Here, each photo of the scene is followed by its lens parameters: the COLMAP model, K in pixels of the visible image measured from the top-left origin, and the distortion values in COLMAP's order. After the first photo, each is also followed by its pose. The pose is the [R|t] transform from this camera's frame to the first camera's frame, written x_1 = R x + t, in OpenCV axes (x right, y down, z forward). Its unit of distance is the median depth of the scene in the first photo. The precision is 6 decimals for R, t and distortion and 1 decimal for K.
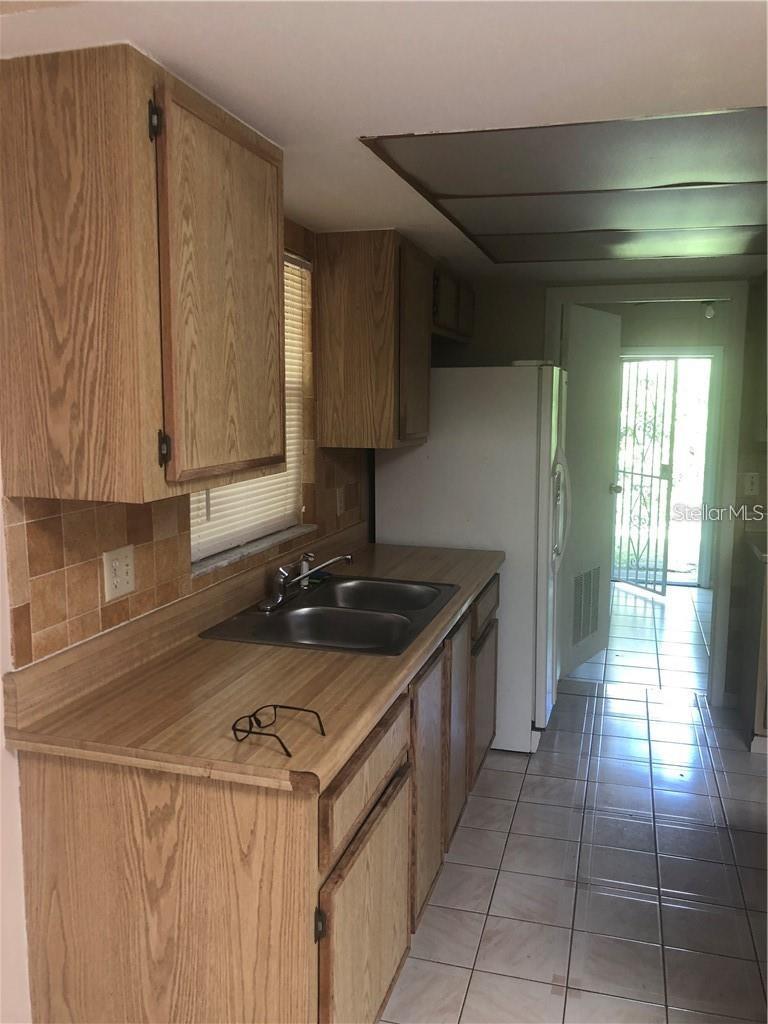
lens RADIAL K [[857.1, 0, 384.0], [0, 857.1, 512.0], [0, 0, 1]] dist [0.055507, -0.101514]
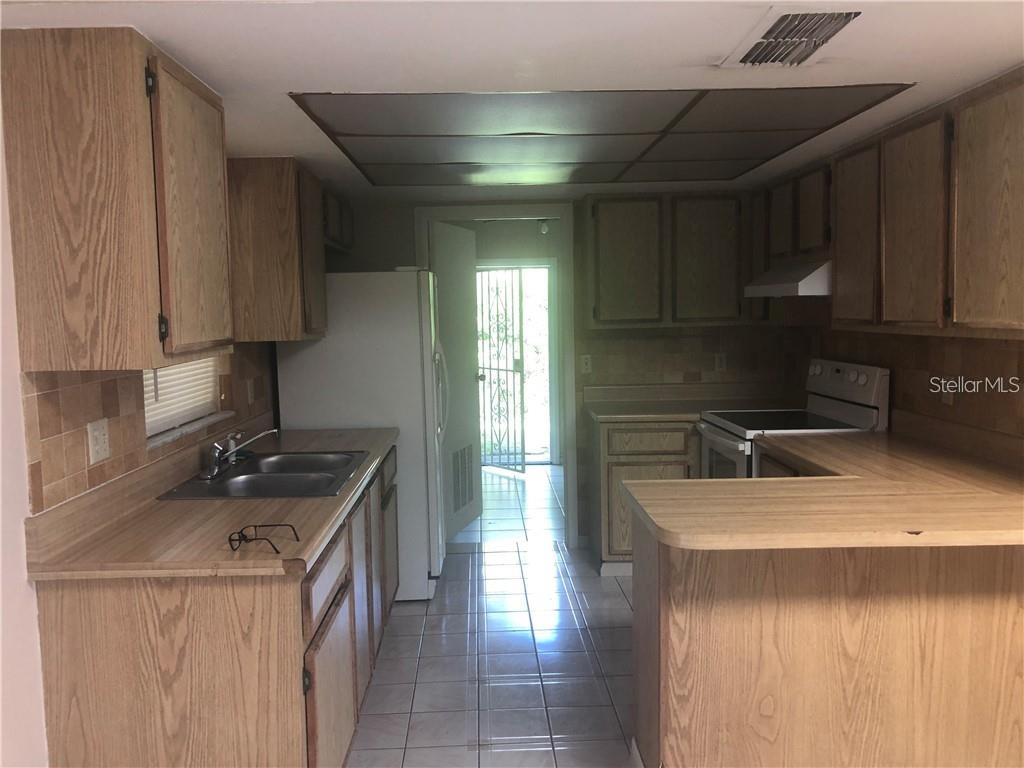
lens RADIAL K [[857.1, 0, 512.0], [0, 857.1, 384.0], [0, 0, 1]] dist [0.055507, -0.101514]
pose [[0.950001, -0.051749, 0.307928, -0.133719], [0.066492, 0.997079, -0.037572, 0.078289], [-0.305085, 0.056168, 0.950667, -0.326701]]
